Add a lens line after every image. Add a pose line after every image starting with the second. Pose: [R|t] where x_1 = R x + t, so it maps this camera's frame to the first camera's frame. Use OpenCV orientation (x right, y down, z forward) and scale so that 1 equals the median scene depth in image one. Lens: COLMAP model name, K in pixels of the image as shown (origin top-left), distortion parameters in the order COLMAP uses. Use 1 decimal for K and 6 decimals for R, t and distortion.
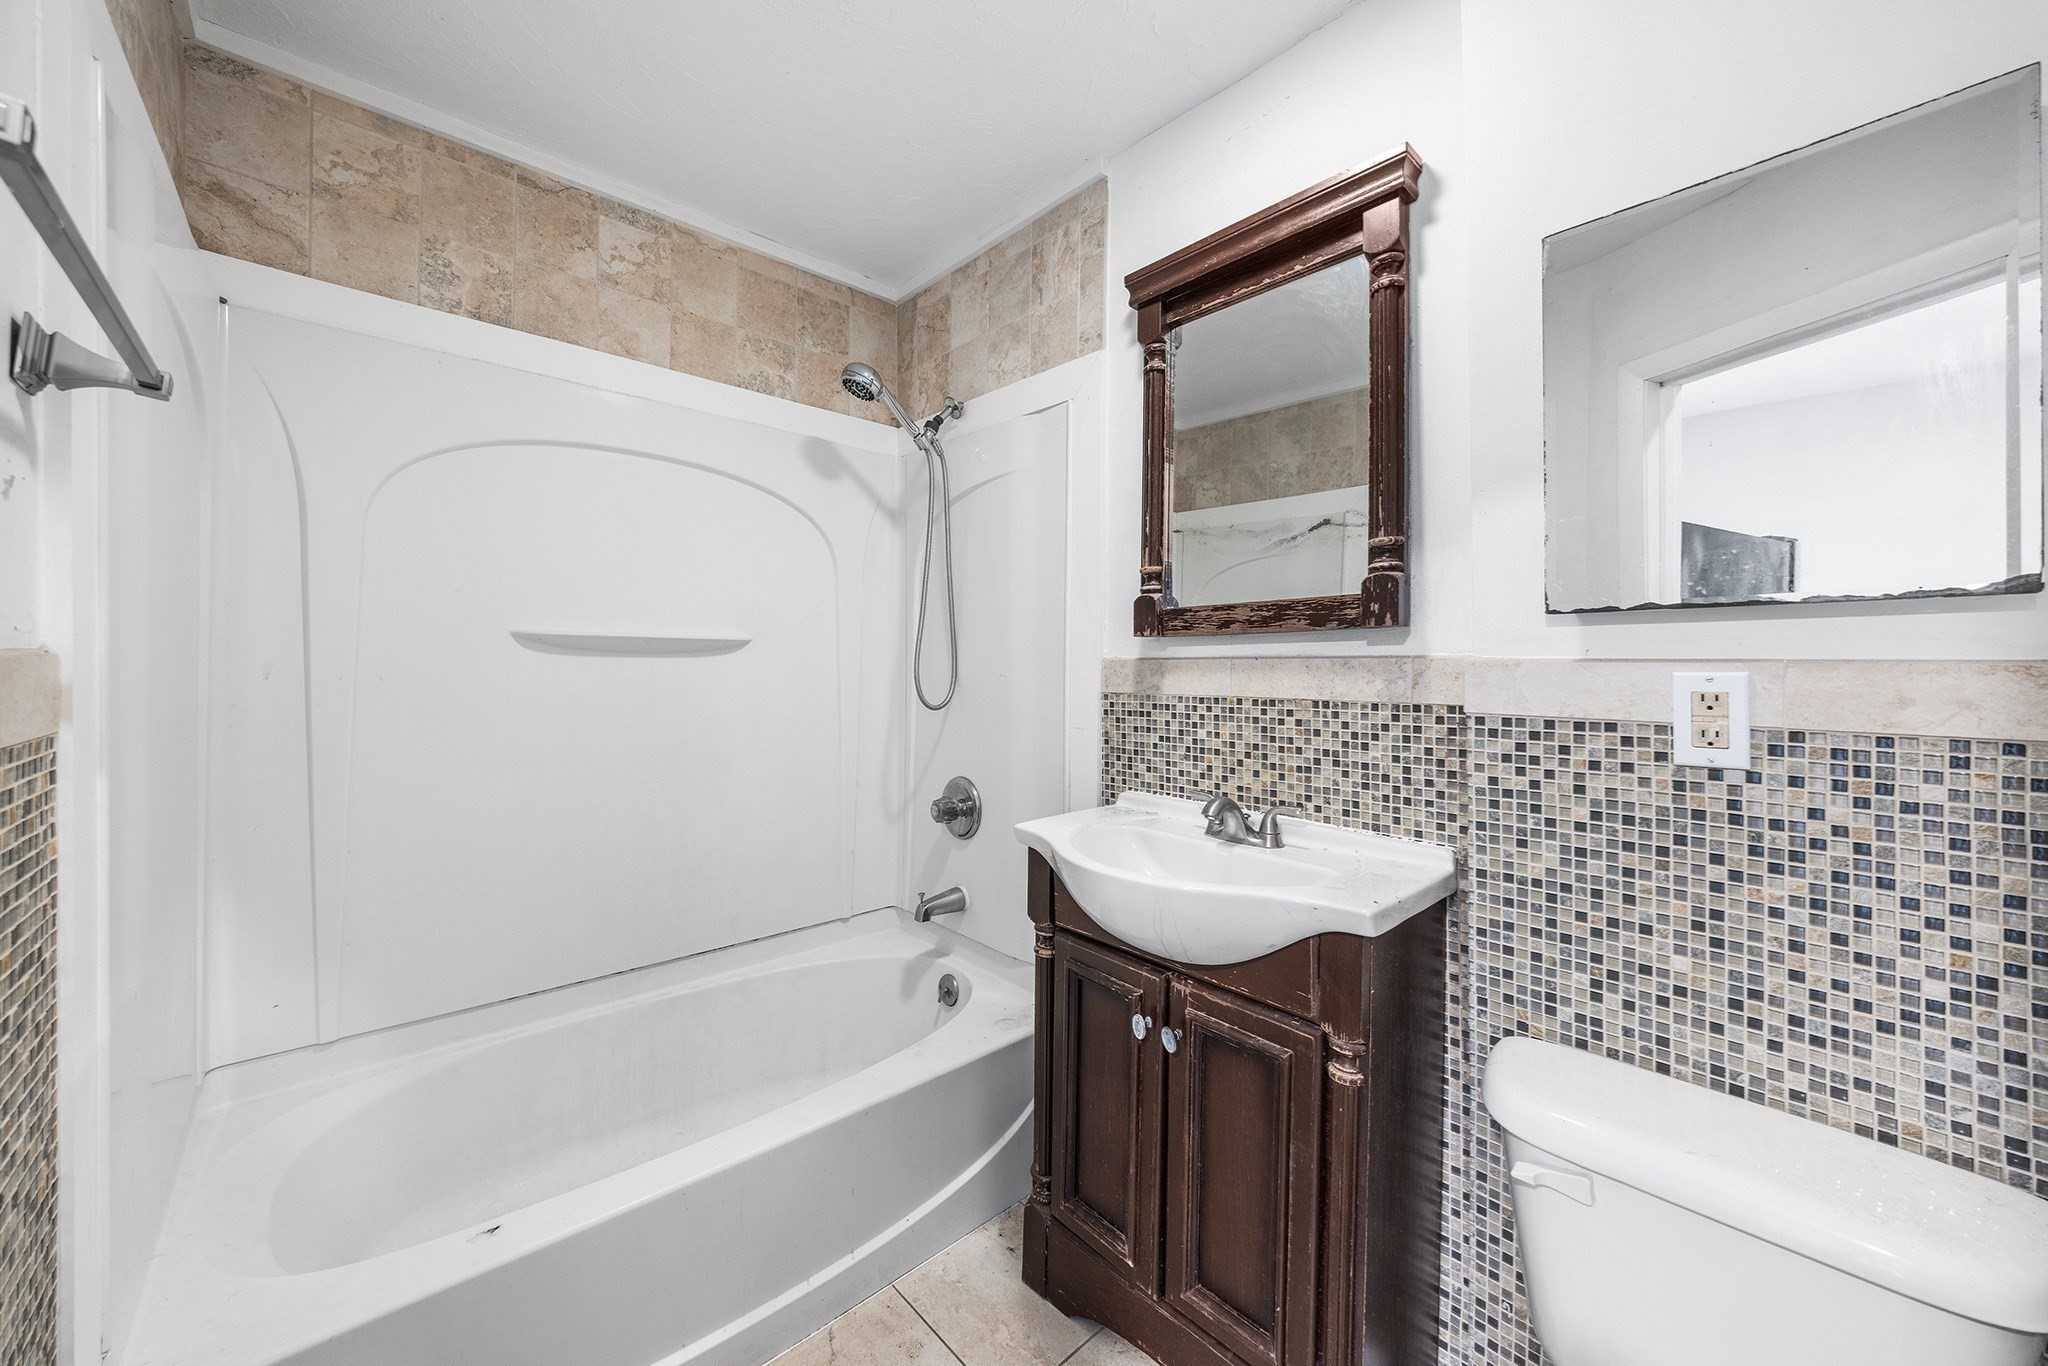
lens RADIAL K [[762.0, 0, 1023.0], [0, 762.0, 670.3], [0, 0, 1]] dist [0.000848, -0.000019]
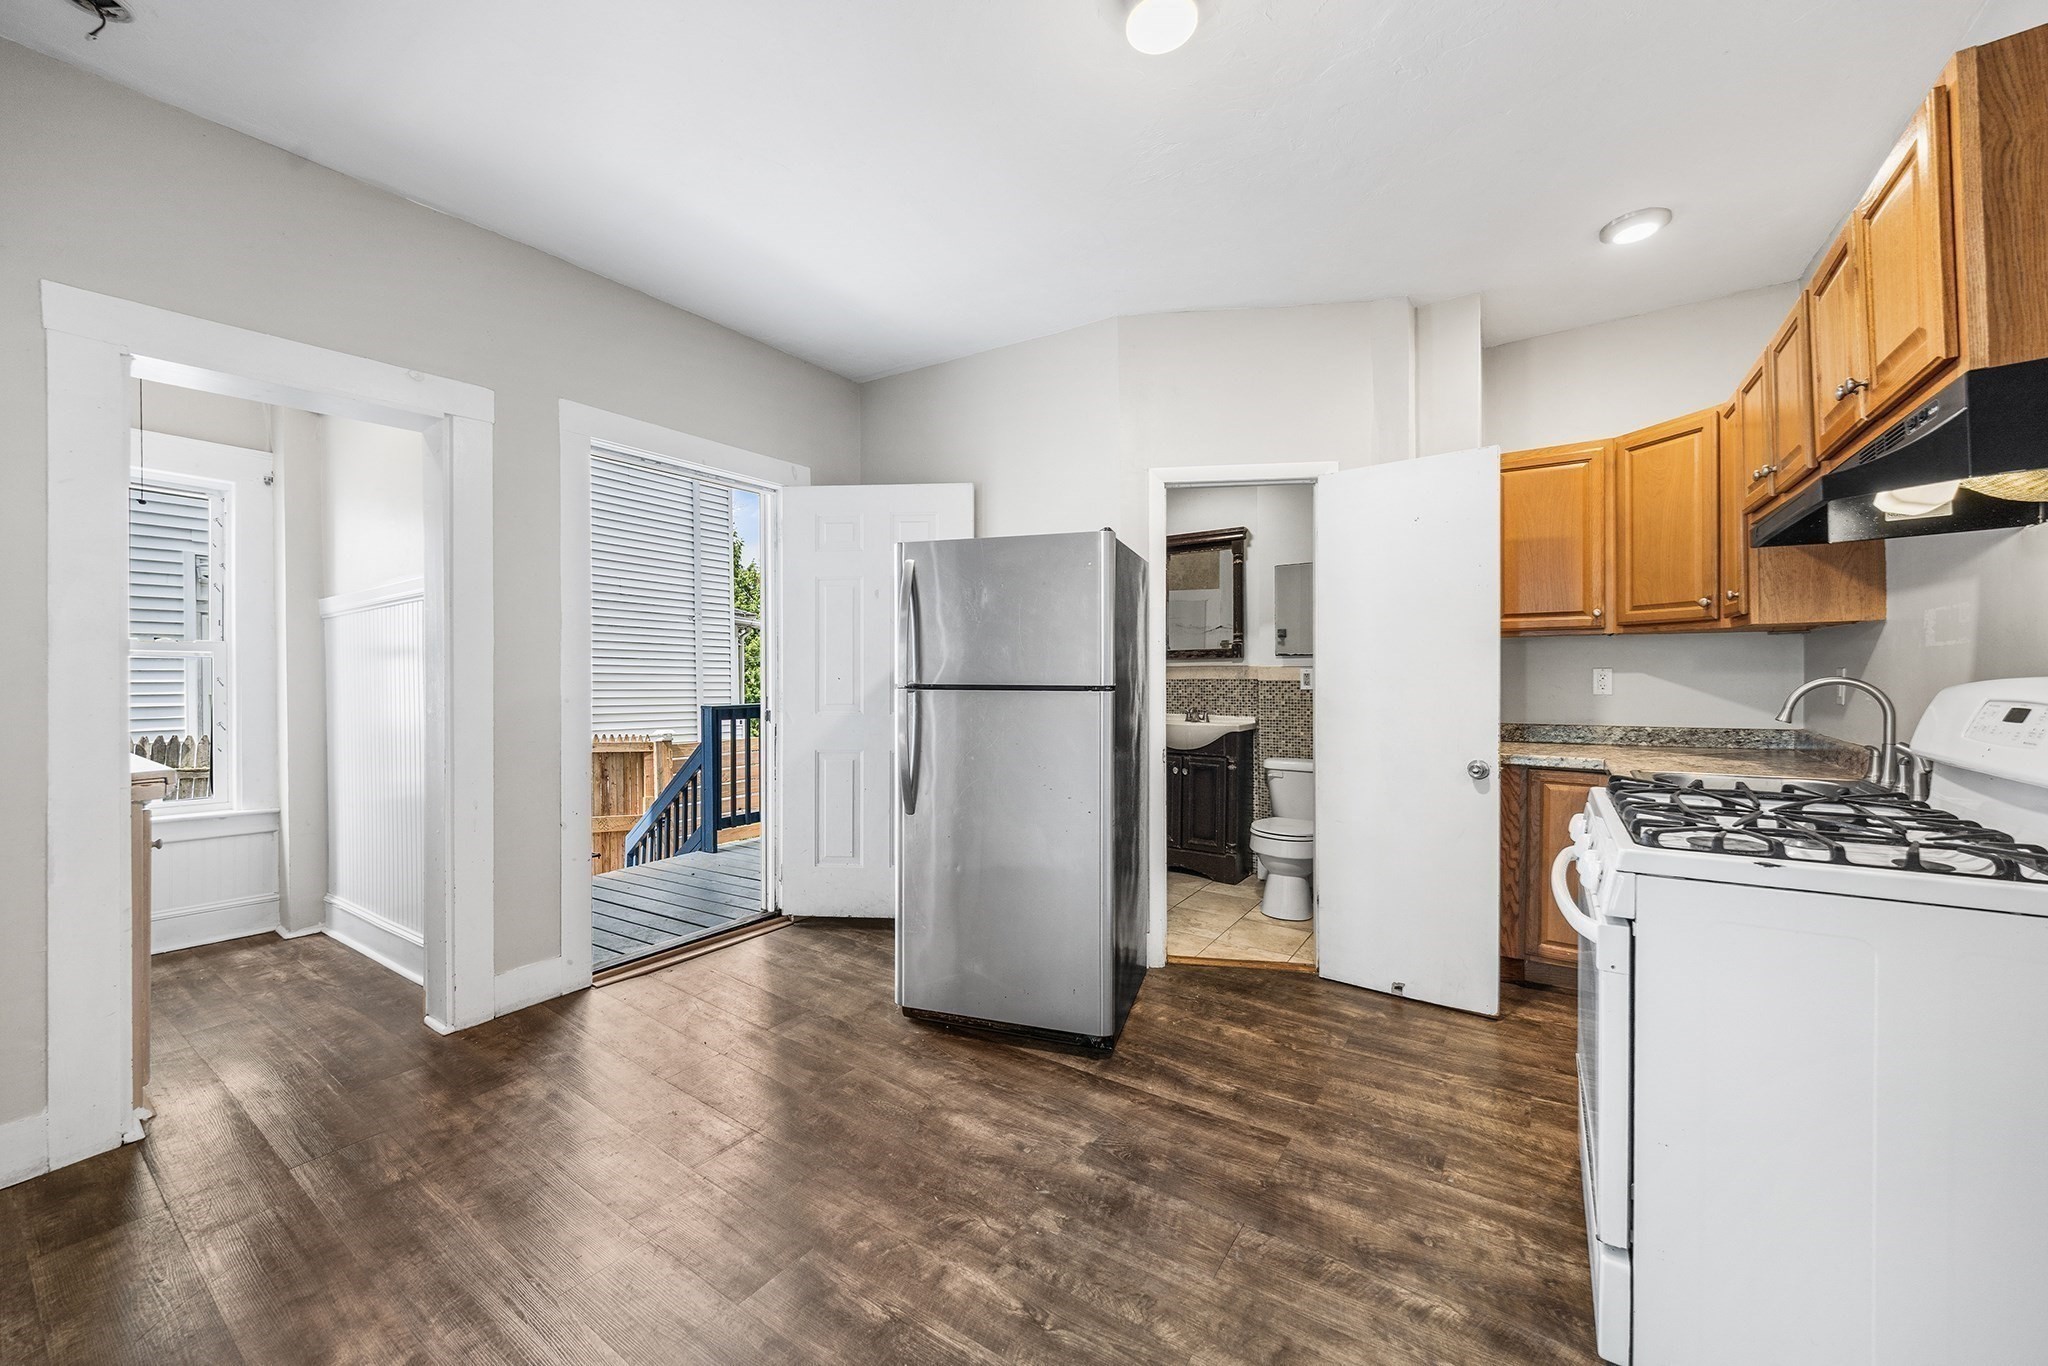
lens RADIAL K [[762.0, 0, 1026.7], [0, 762.0, 685.1], [0, 0, 1]] dist [0.000848, -0.000019]
pose [[0.971698, -0.000011, 0.236226, -1.442927], [0.001258, 0.999986, -0.005128, 0.095289], [-0.236222, 0.005280, 0.971685, -2.425052]]
